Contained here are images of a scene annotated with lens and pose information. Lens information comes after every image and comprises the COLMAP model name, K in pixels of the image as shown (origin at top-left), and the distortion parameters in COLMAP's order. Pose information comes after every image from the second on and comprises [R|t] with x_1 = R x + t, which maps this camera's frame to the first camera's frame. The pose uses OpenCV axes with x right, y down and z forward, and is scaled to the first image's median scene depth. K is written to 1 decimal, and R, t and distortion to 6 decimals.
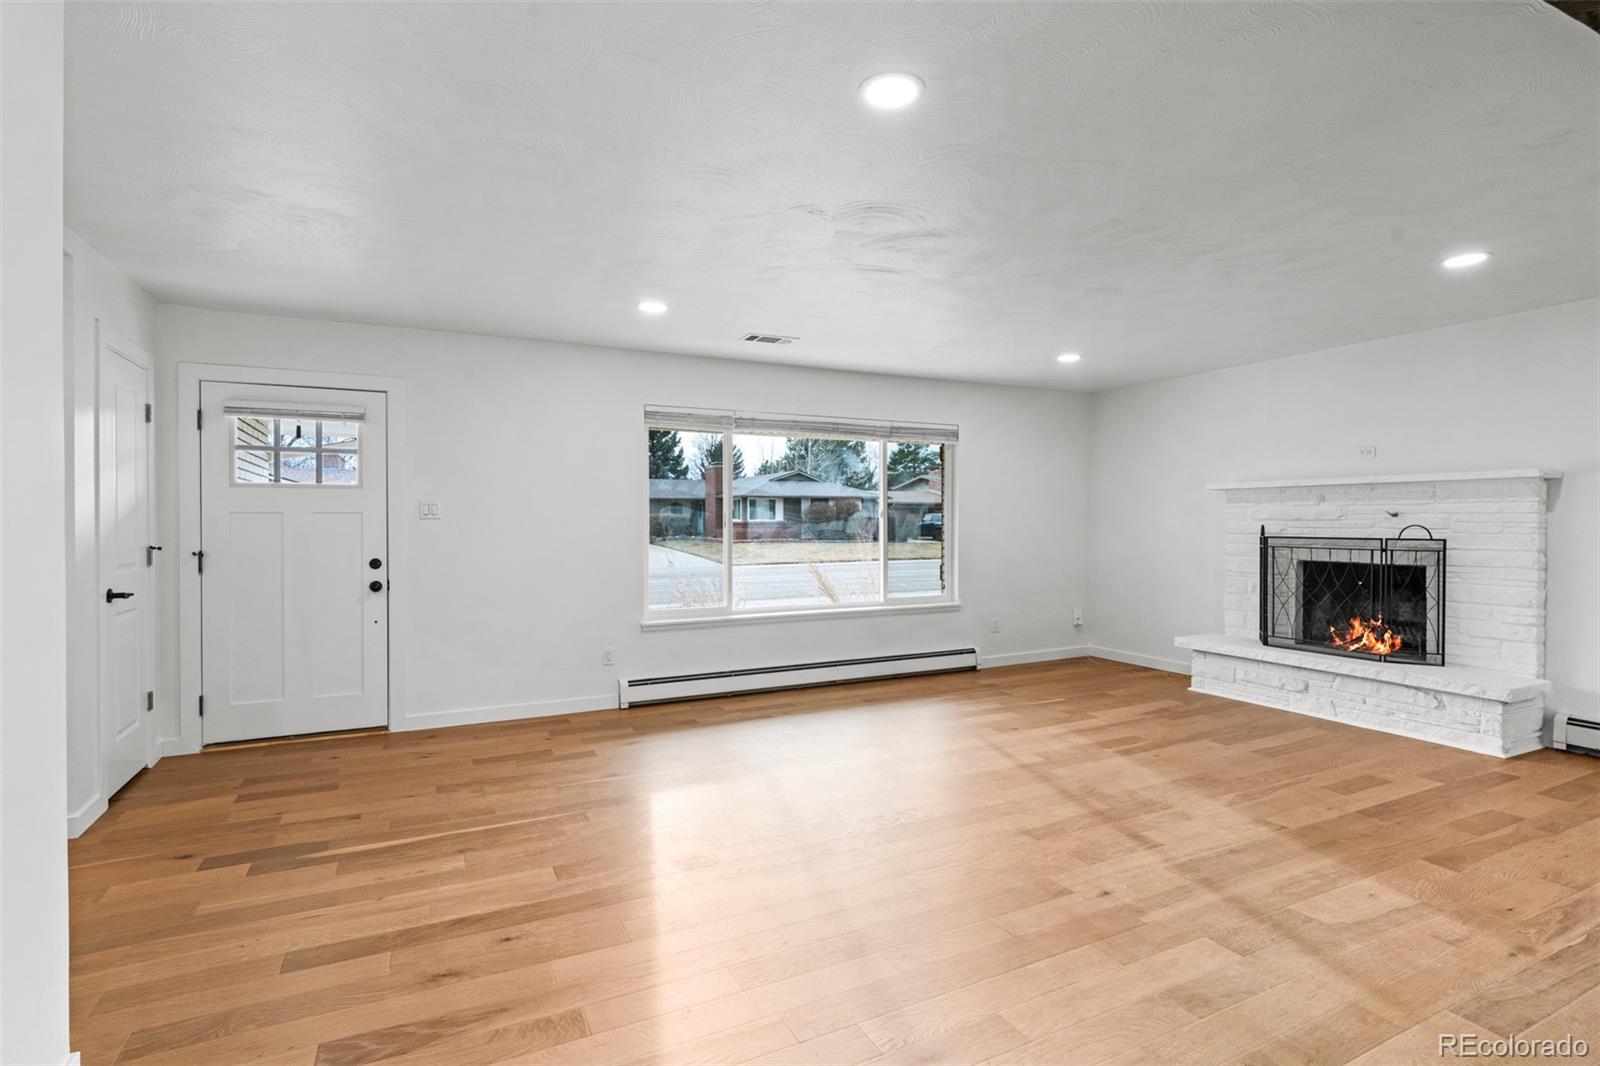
lens RADIAL K [[761.2, 0, 801.1], [0, 761.2, 531.2], [0, 0, 1]] dist [-0.002319, 0.000826]
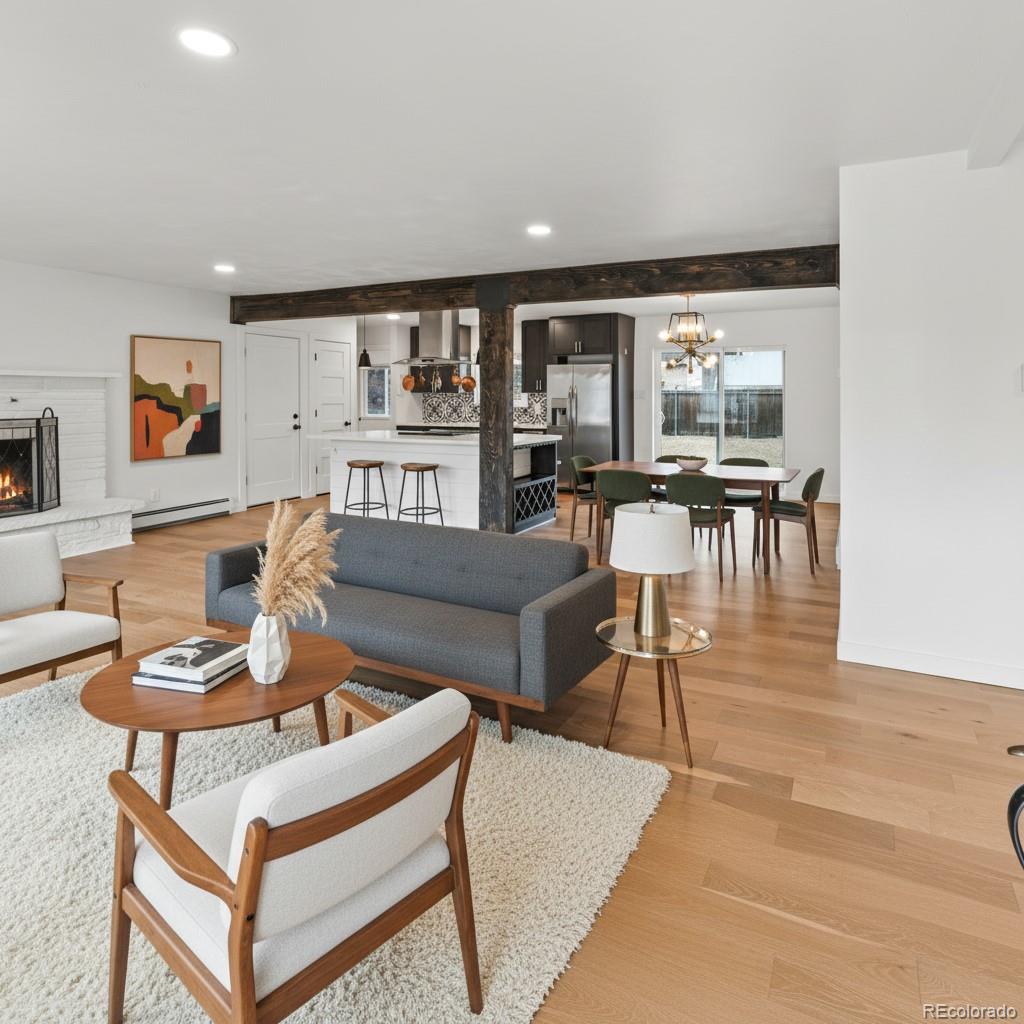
lens RADIAL K [[589.2, 0, 601.6], [0, 589.2, 404.1], [0, 0, 1]] dist [-0.045135, -0.003454]
pose [[-0.682173, -0.006644, 0.731160, -0.616309], [0.014367, 0.999644, 0.022488, -0.022886], [-0.731049, 0.025845, -0.681835, 0.951754]]
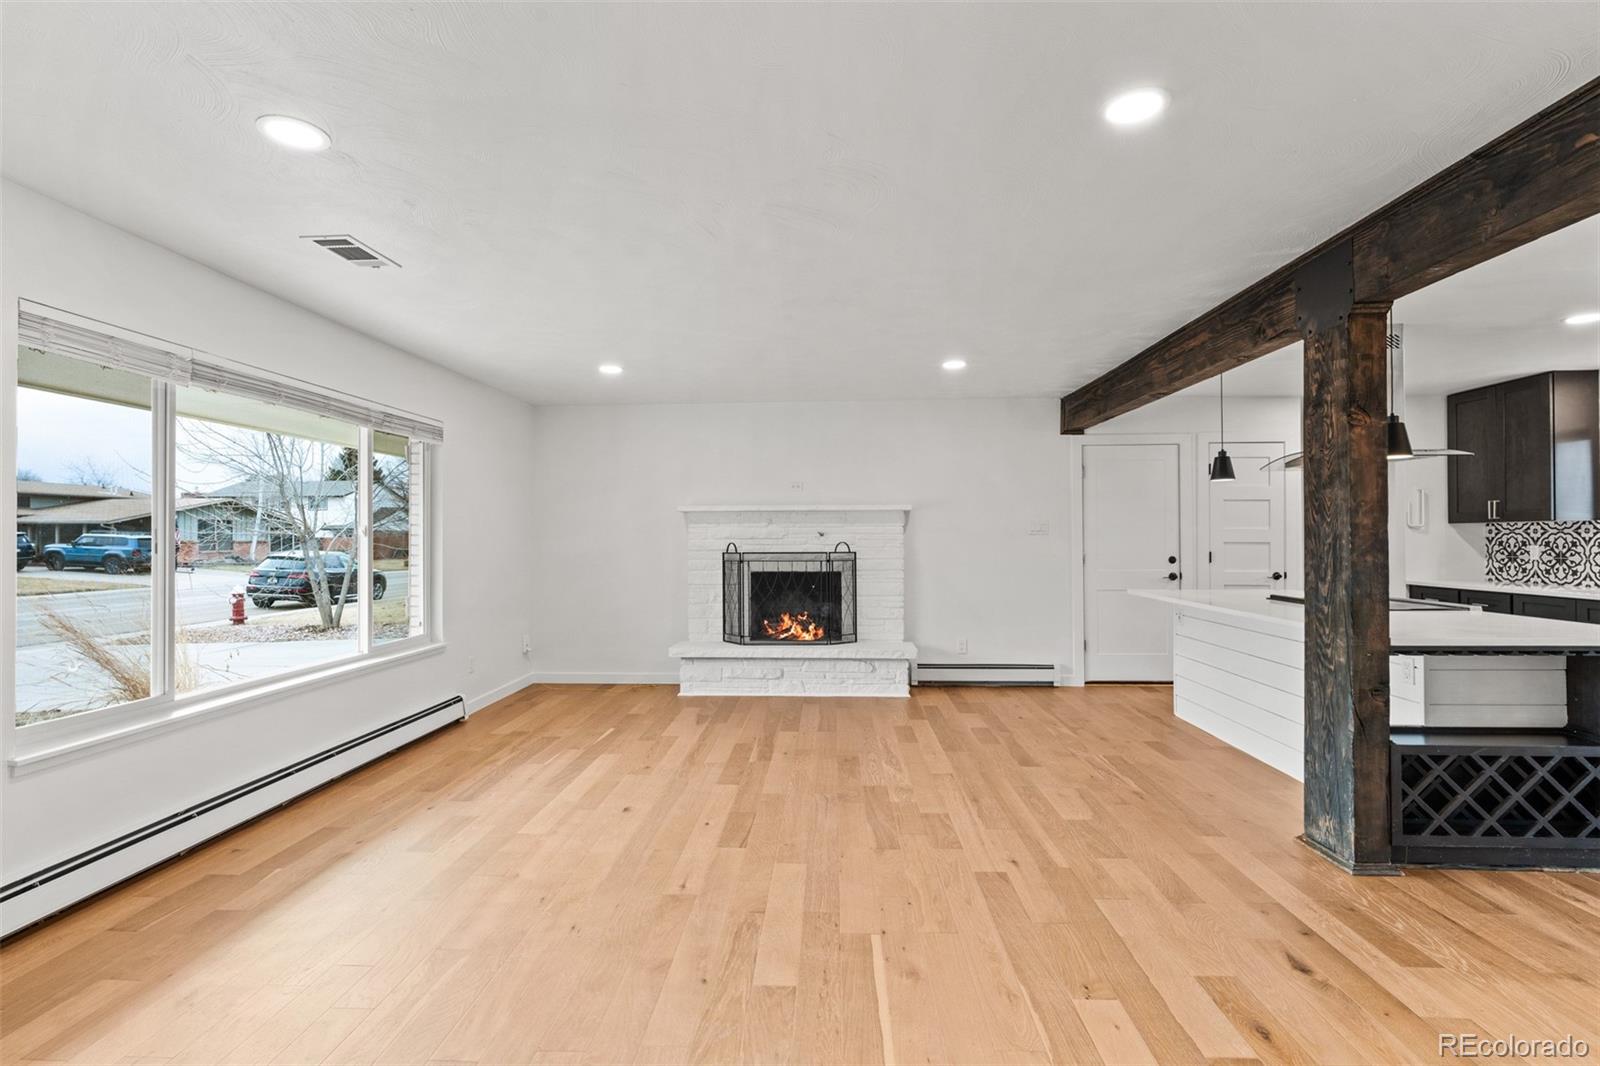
lens RADIAL K [[761.2, 0, 789.2], [0, 761.2, 532.5], [0, 0, 1]] dist [-0.002319, 0.000826]
pose [[0.498656, 0.005660, 0.866781, -0.427690], [0.015740, 0.999755, -0.015584, -0.004982], [-0.866657, 0.021414, 0.498445, 0.394998]]
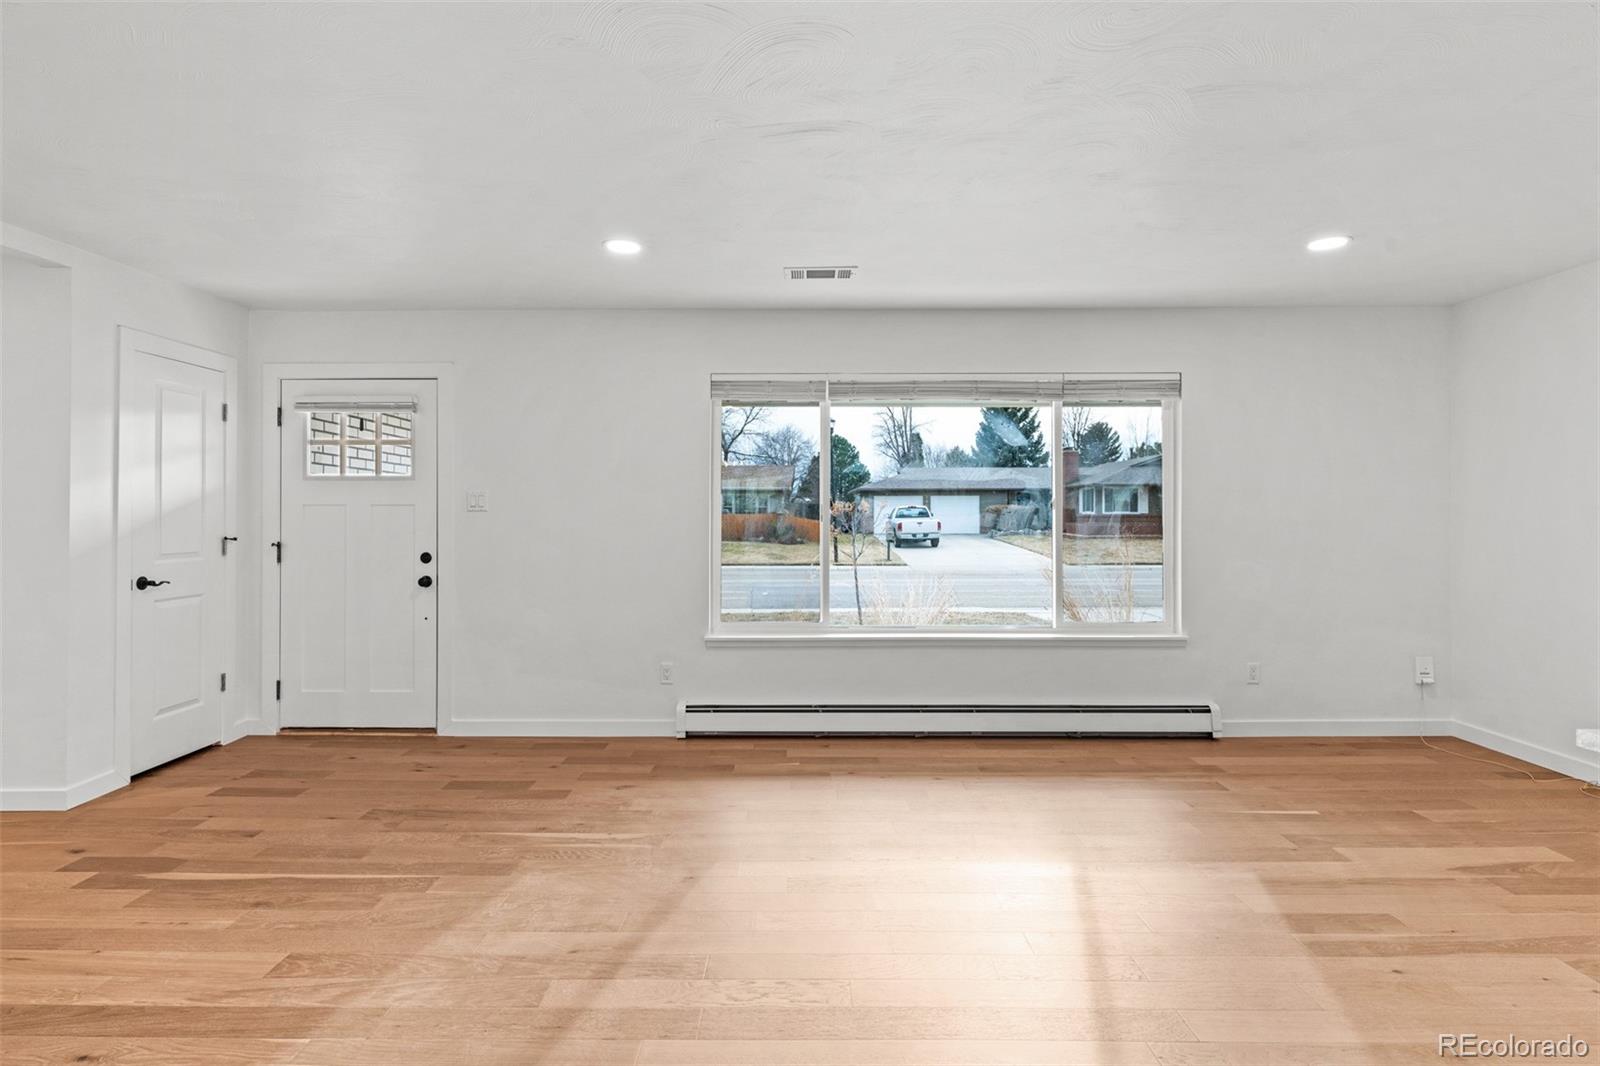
lens RADIAL K [[808.5, 0, 799.8], [0, 808.5, 508.0], [0, 0, 1]] dist [-0.004642, 0.003930]
pose [[0.894315, -0.002577, -0.447431, 0.312081], [-0.006591, 0.999799, -0.018933, -0.003737], [0.447390, 0.019881, 0.894118, 0.290365]]
